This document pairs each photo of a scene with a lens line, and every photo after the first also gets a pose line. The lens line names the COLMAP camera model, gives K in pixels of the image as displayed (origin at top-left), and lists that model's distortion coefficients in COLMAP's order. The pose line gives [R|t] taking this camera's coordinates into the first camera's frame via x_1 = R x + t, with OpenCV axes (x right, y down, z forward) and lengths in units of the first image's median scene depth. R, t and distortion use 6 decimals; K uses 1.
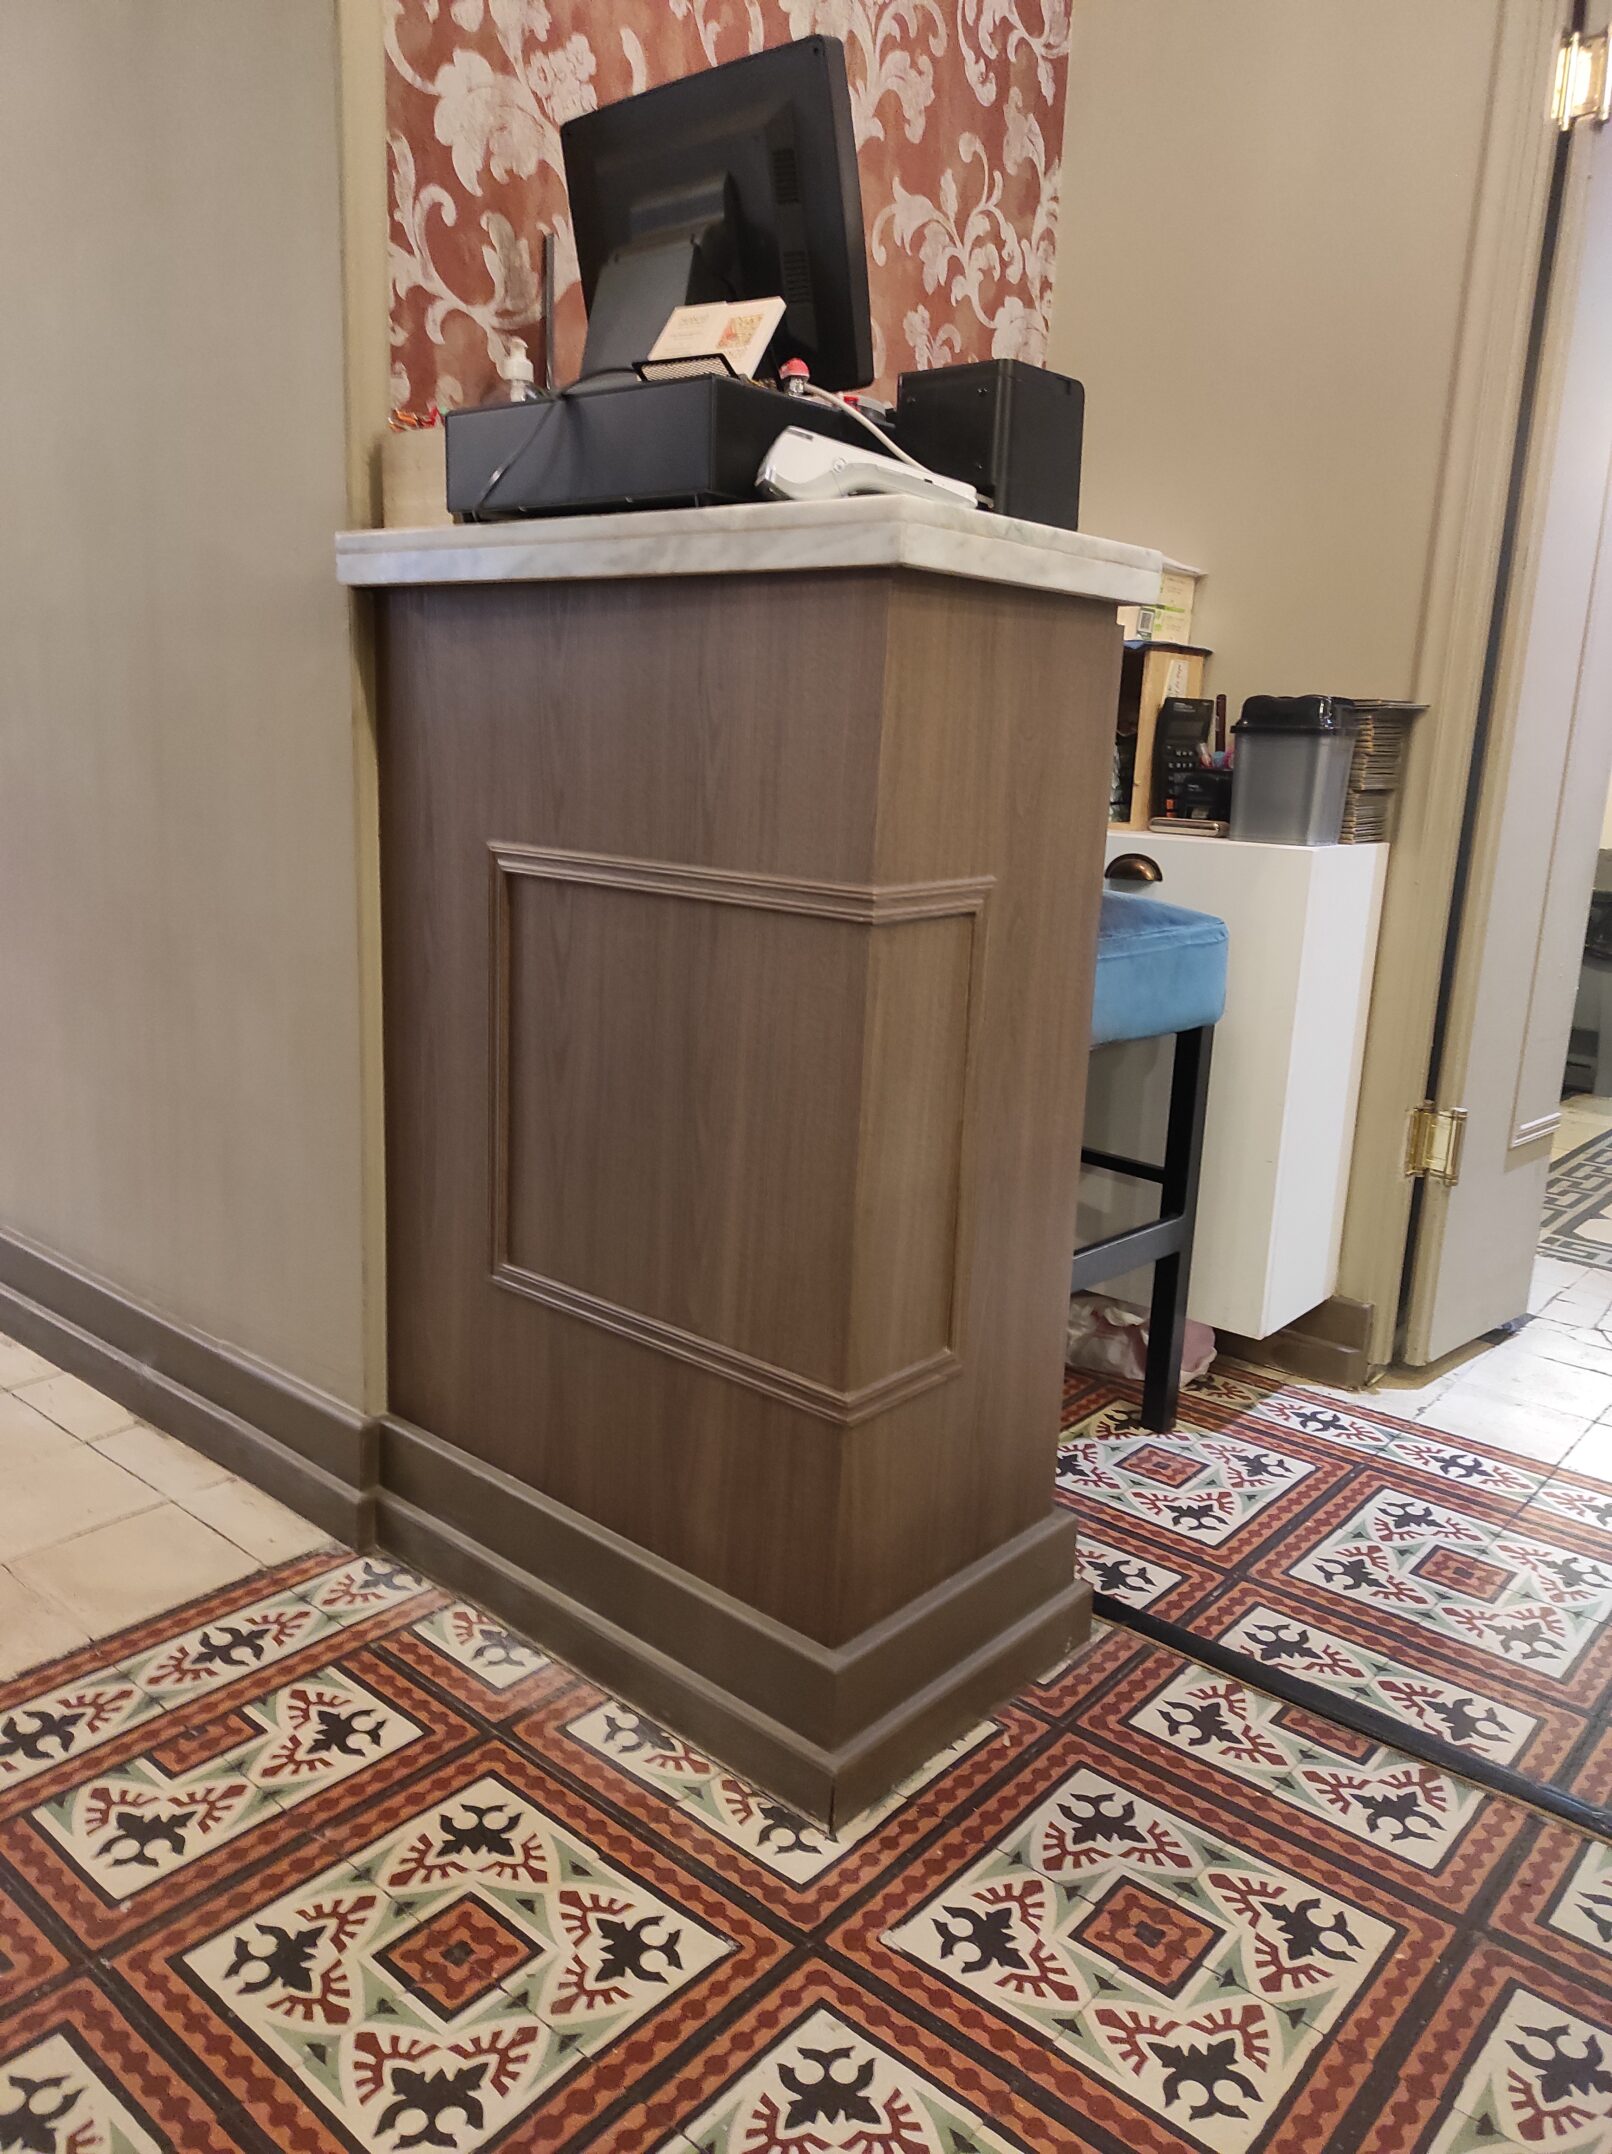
lens RADIAL K [[1592.1, 0, 806.0], [0, 1592.1, 1077.0], [0, 0, 1]] dist [0.022680, -0.000835]
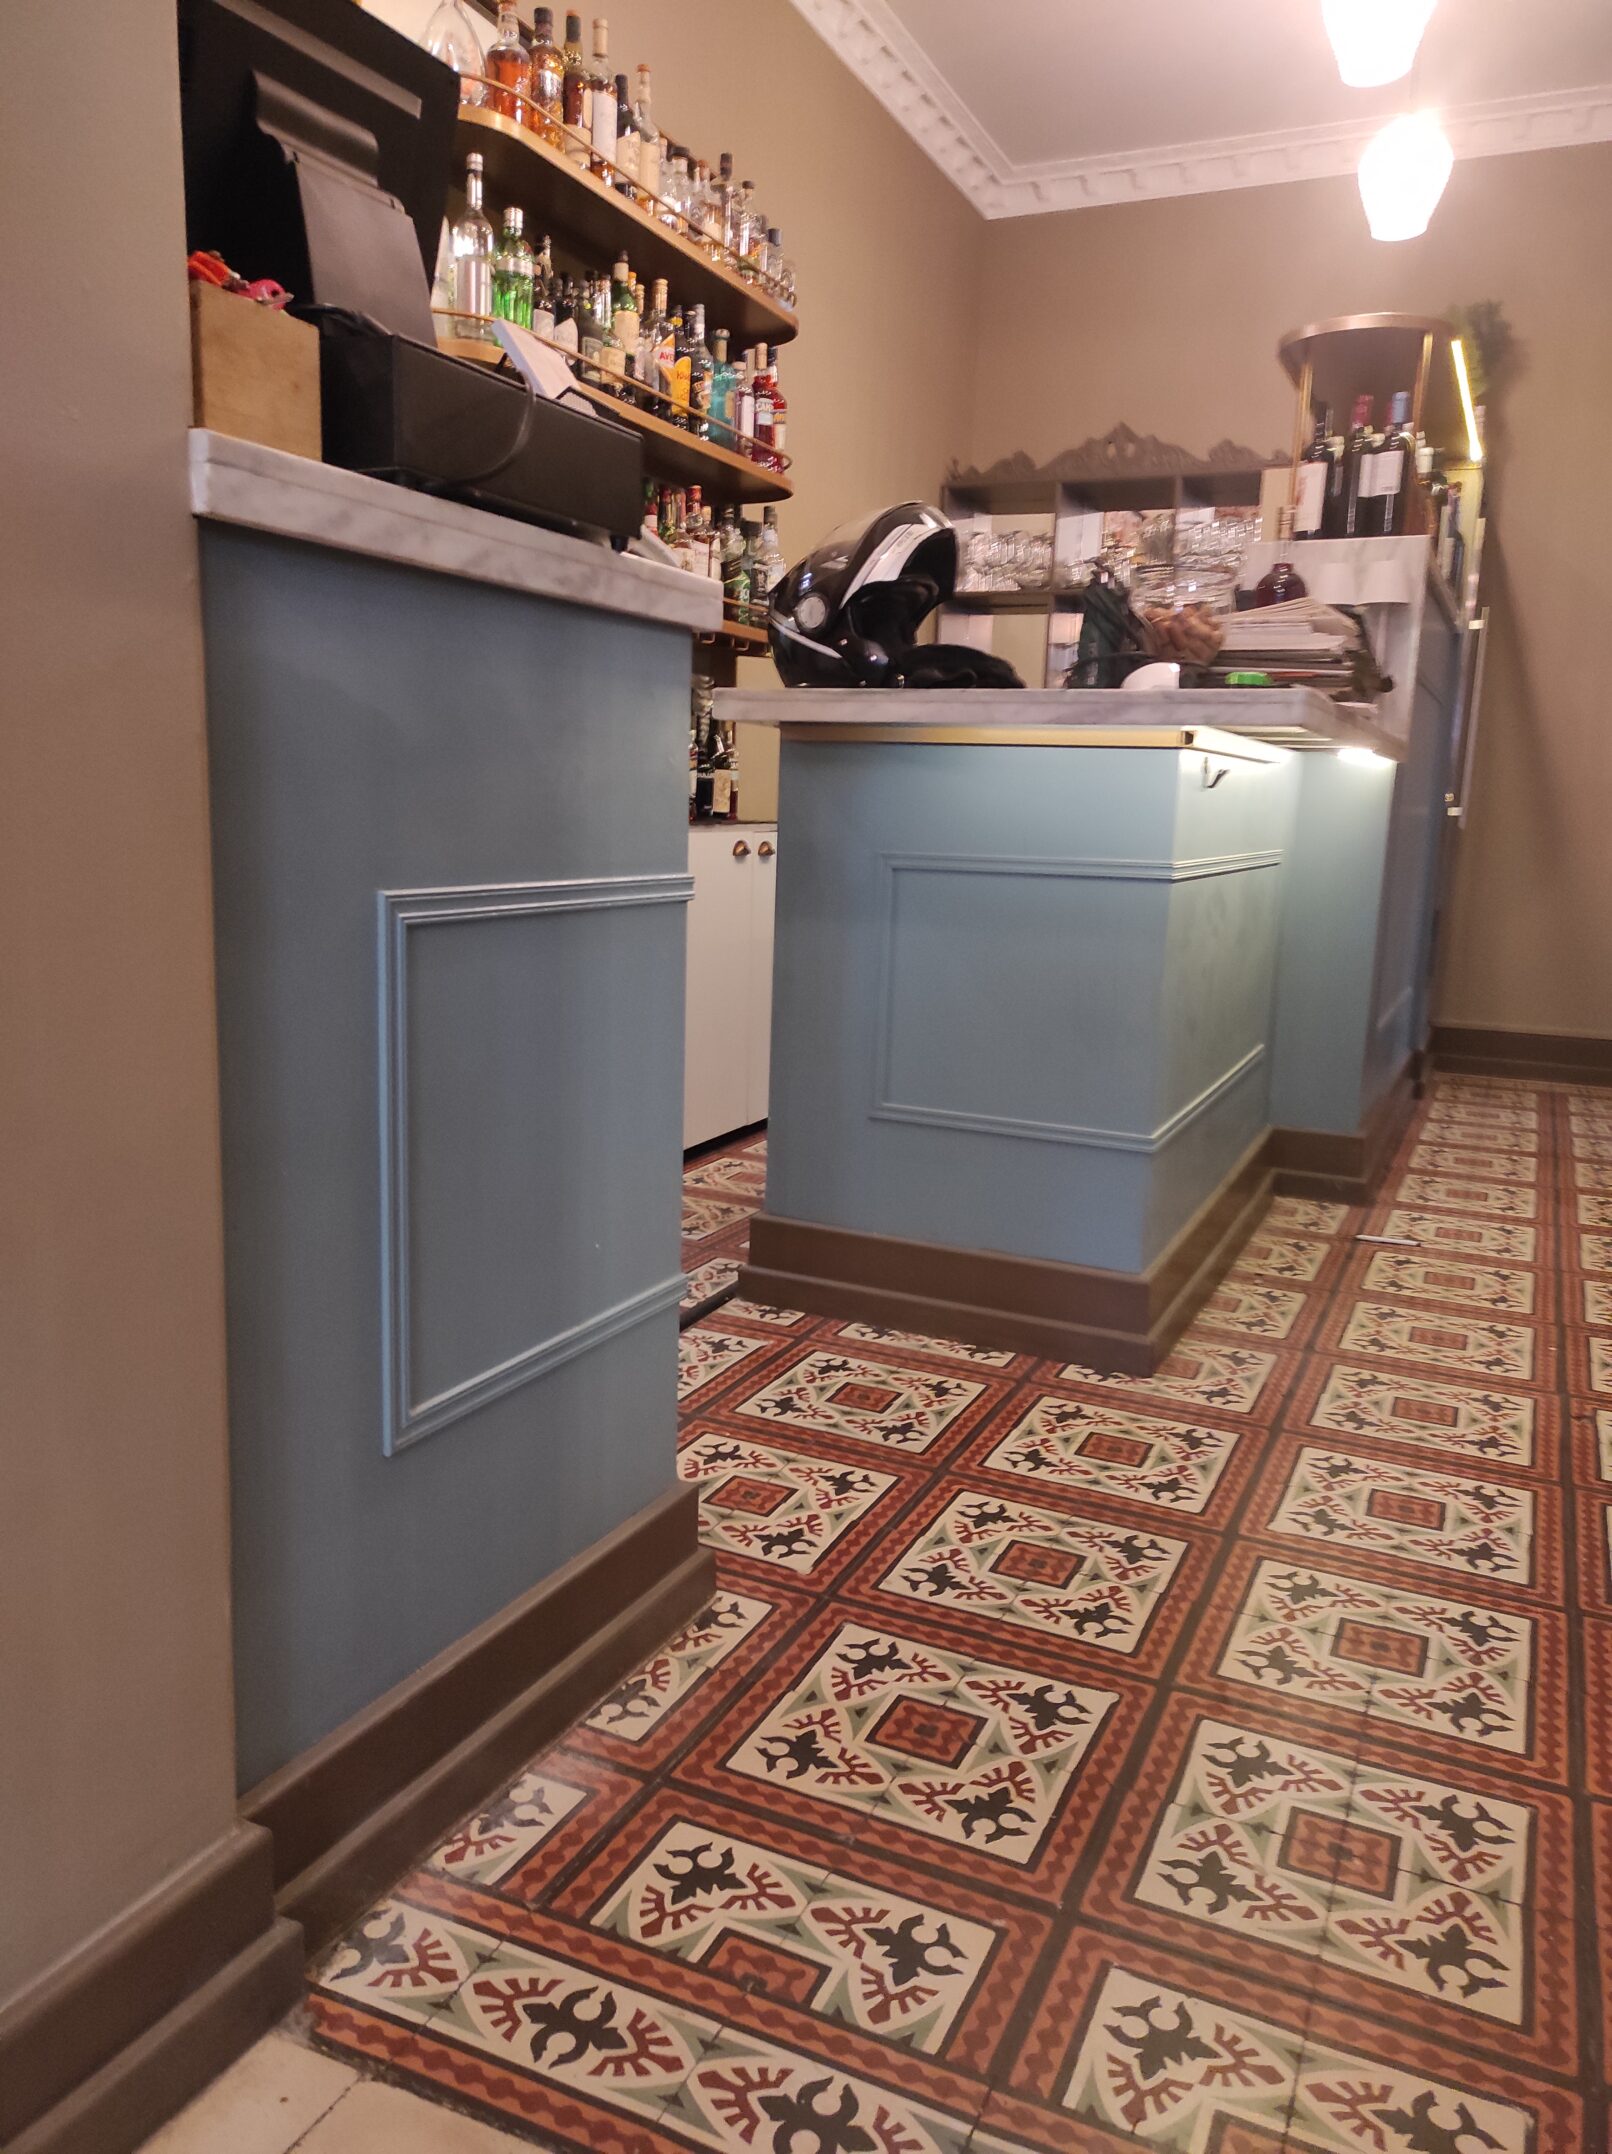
lens RADIAL K [[1592.1, 0, 806.0], [0, 1592.1, 1077.0], [0, 0, 1]] dist [0.022680, -0.000835]
pose [[-0.261488, -0.220001, 0.939800, -1.096484], [0.167436, 0.948576, 0.268643, -0.257887], [-0.950573, 0.227603, -0.211205, 1.076449]]
